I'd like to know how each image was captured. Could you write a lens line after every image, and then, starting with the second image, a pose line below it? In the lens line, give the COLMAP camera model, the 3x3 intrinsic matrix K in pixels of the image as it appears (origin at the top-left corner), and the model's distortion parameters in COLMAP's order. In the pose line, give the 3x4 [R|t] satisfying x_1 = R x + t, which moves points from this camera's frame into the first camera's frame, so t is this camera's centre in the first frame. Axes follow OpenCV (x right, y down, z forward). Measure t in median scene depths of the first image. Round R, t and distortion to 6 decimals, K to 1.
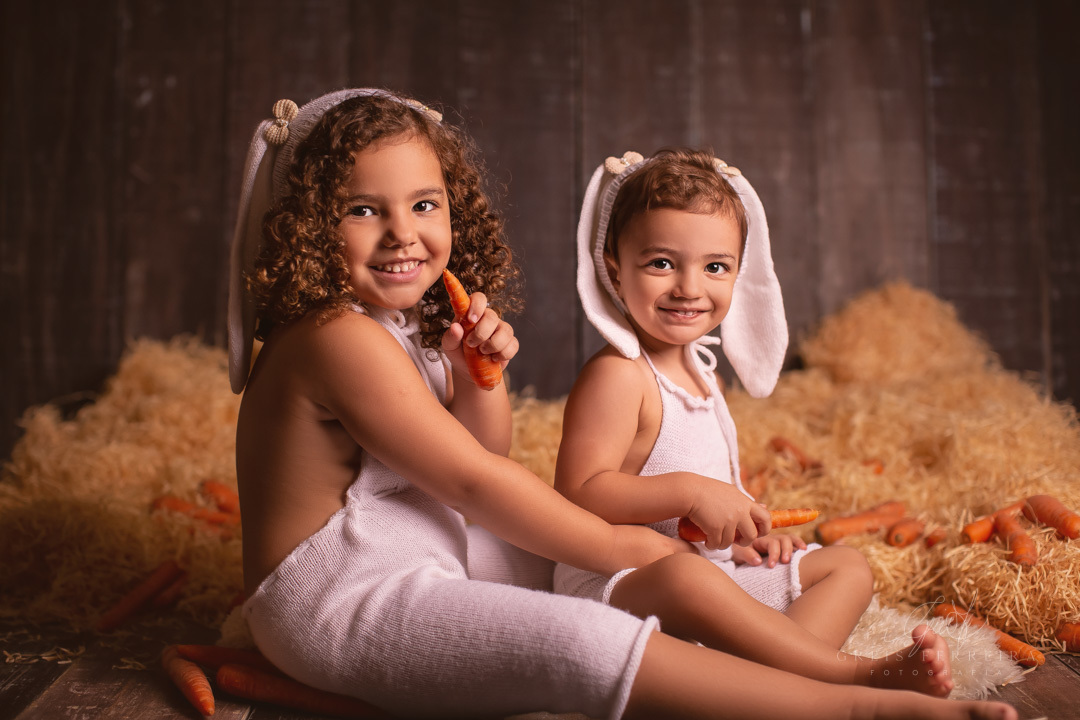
lens RADIAL K [[1481.3, 0, 510.3], [0, 1481.3, 360.0], [0, 0, 1]] dist [-0.117991, 0.051978]
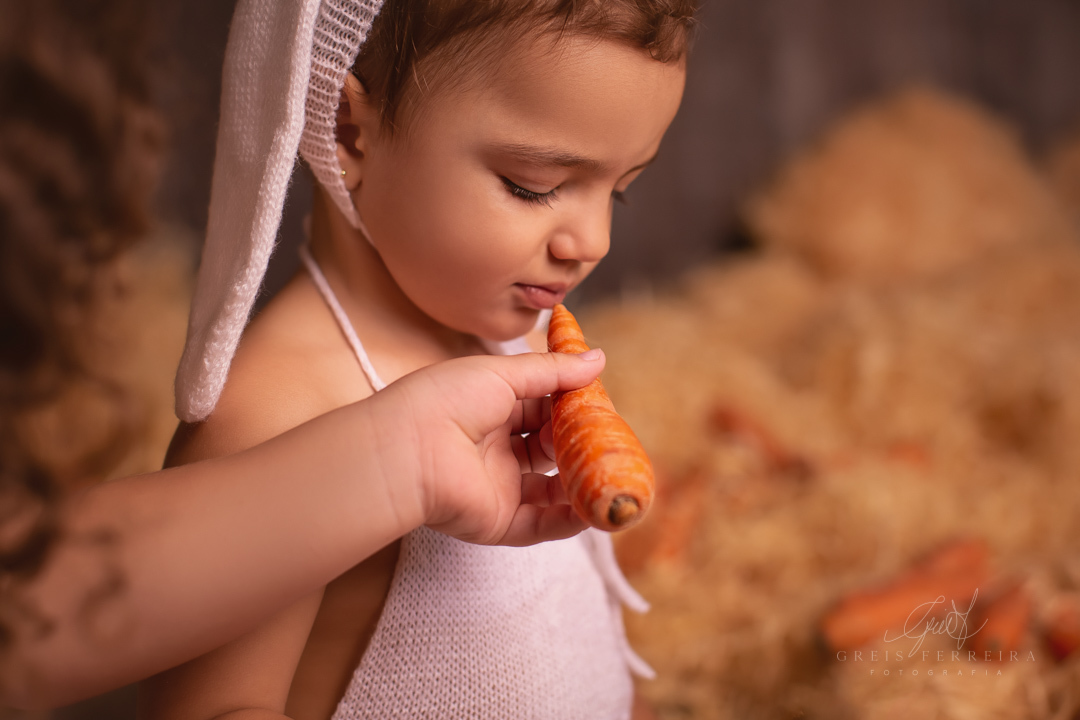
lens RADIAL K [[1820.6, 0, 540.0], [0, 1820.6, 360.0], [0, 0, 1]] dist [-0.223813, -0.013548]
pose [[0.994531, -0.035253, 0.098308, 0.060906], [0.026745, 0.995888, 0.086555, -0.017297], [-0.100955, -0.083452, 0.991385, 0.401429]]
